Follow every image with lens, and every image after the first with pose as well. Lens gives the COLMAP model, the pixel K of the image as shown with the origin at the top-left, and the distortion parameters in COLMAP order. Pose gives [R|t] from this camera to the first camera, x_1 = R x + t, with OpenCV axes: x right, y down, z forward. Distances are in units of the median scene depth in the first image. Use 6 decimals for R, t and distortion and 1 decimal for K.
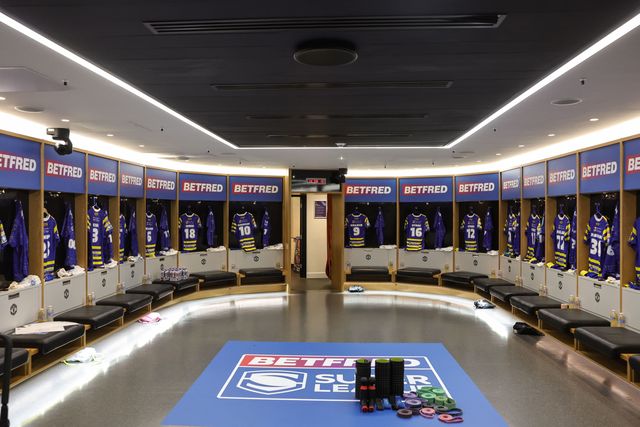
lens RADIAL K [[534.3, 0, 304.2], [0, 534.3, 211.6], [0, 0, 1]] dist [-0.029977, 0.012807]
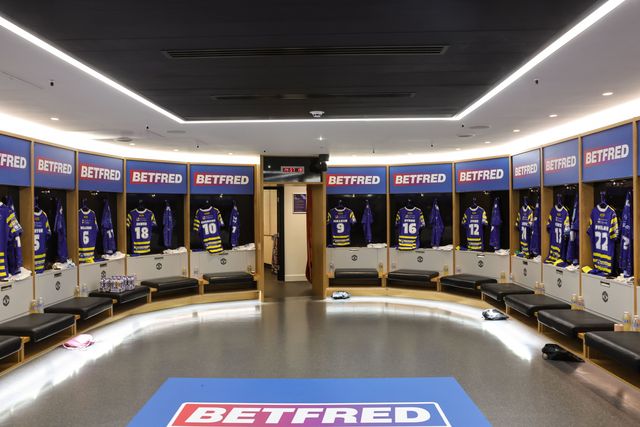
lens RADIAL K [[521.2, 0, 306.8], [0, 521.2, 211.7], [0, 0, 1]] dist [-0.009122, 0.005643]
pose [[0.999487, -0.009249, 0.030673, 0.019124], [0.009034, 0.999934, 0.007146, 0.004131], [-0.030737, -0.006866, 0.999504, 0.170221]]
